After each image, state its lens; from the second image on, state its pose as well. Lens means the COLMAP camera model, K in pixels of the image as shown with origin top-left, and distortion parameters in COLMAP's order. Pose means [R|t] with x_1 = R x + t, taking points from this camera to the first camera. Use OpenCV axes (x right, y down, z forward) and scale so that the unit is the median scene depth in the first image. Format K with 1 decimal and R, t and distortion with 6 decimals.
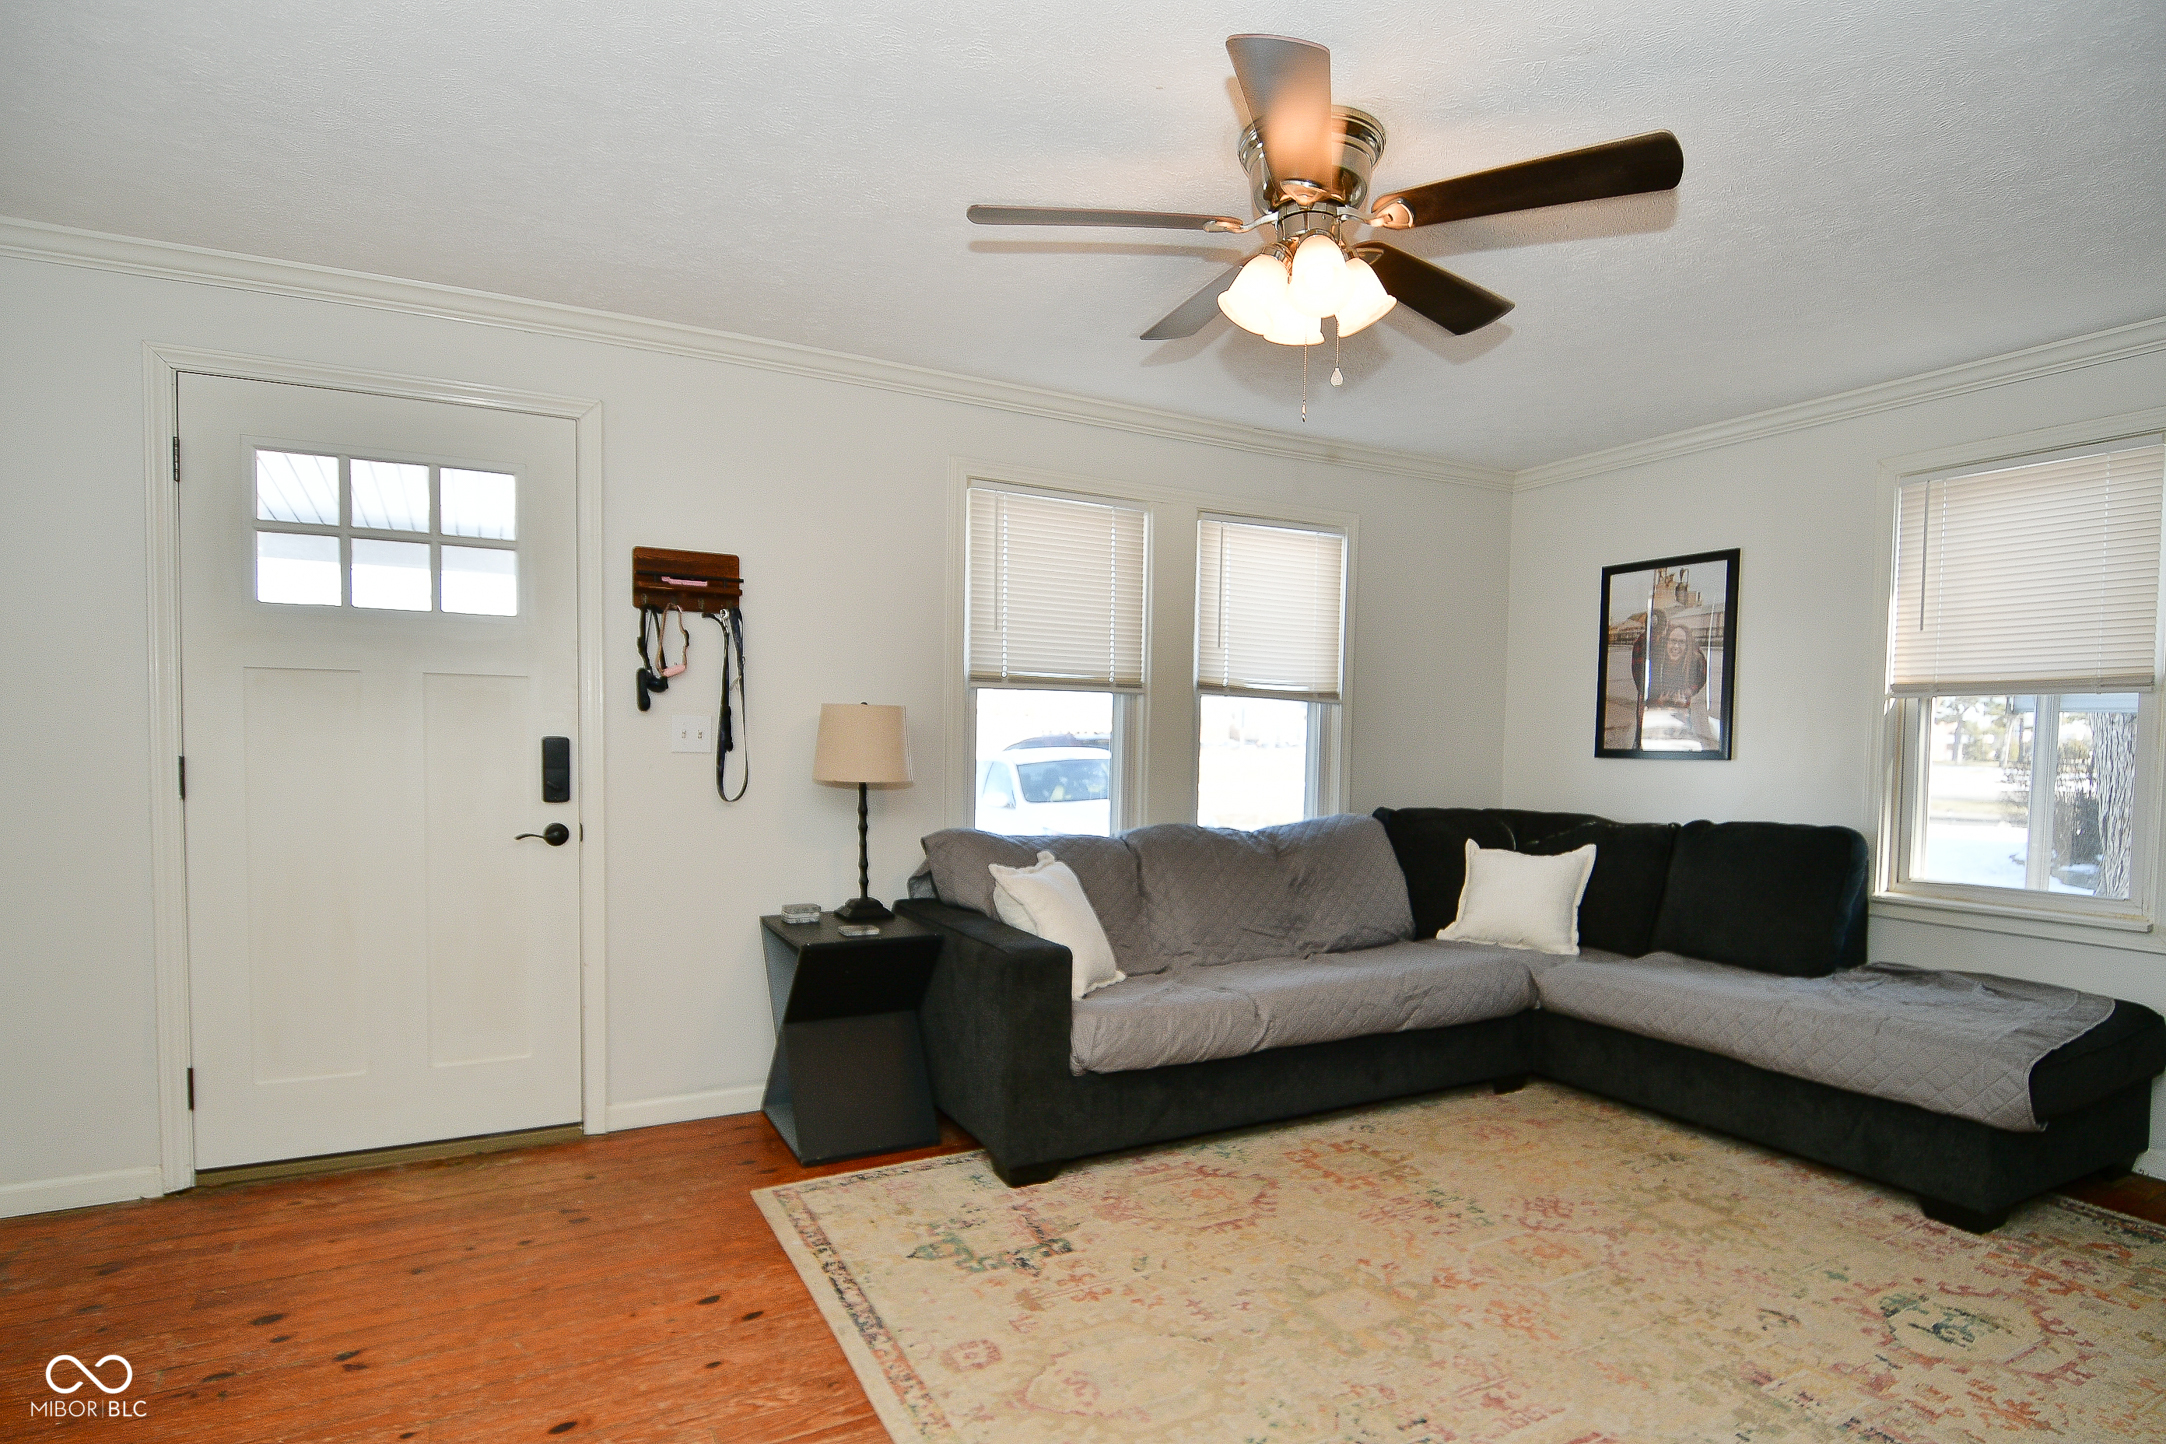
lens RADIAL K [[1141.1, 0, 1108.2], [0, 1141.1, 807.9], [0, 0, 1]] dist [0.018638, -0.026359]
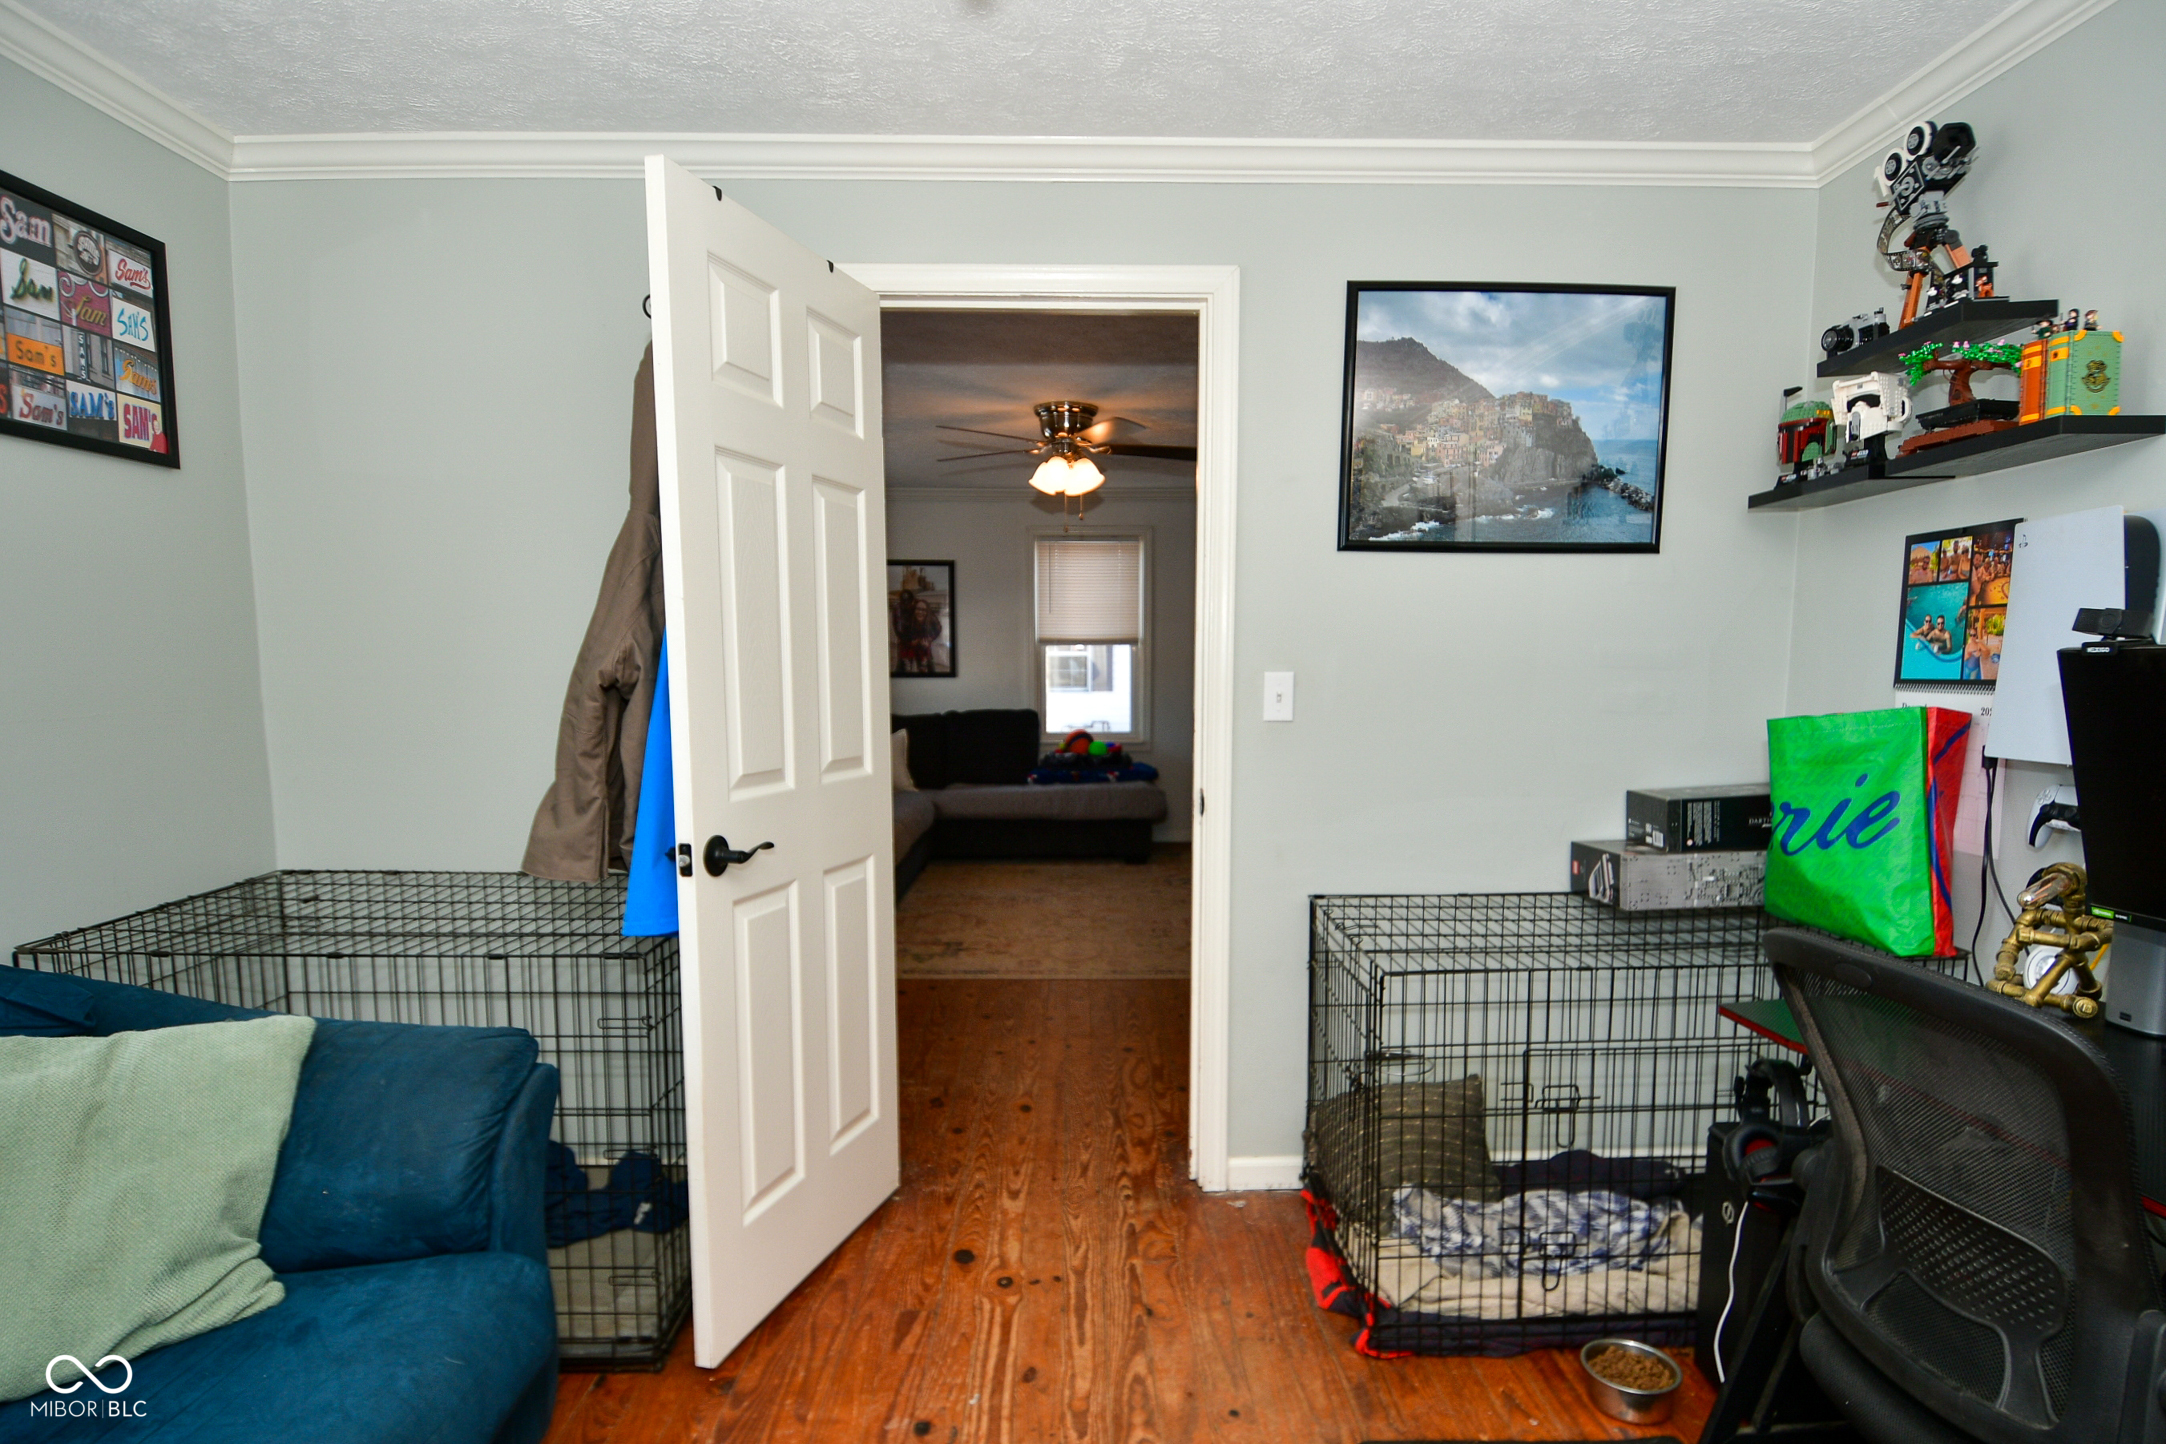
lens RADIAL K [[1141.8, 0, 1107.9], [0, 1141.8, 795.8], [0, 0, 1]] dist [0.019736, -0.031373]
pose [[0.461077, -0.121265, 0.879035, -1.235150], [0.056879, 0.992620, 0.107100, -0.044250], [-0.885535, 0.000618, 0.464571, -0.083231]]
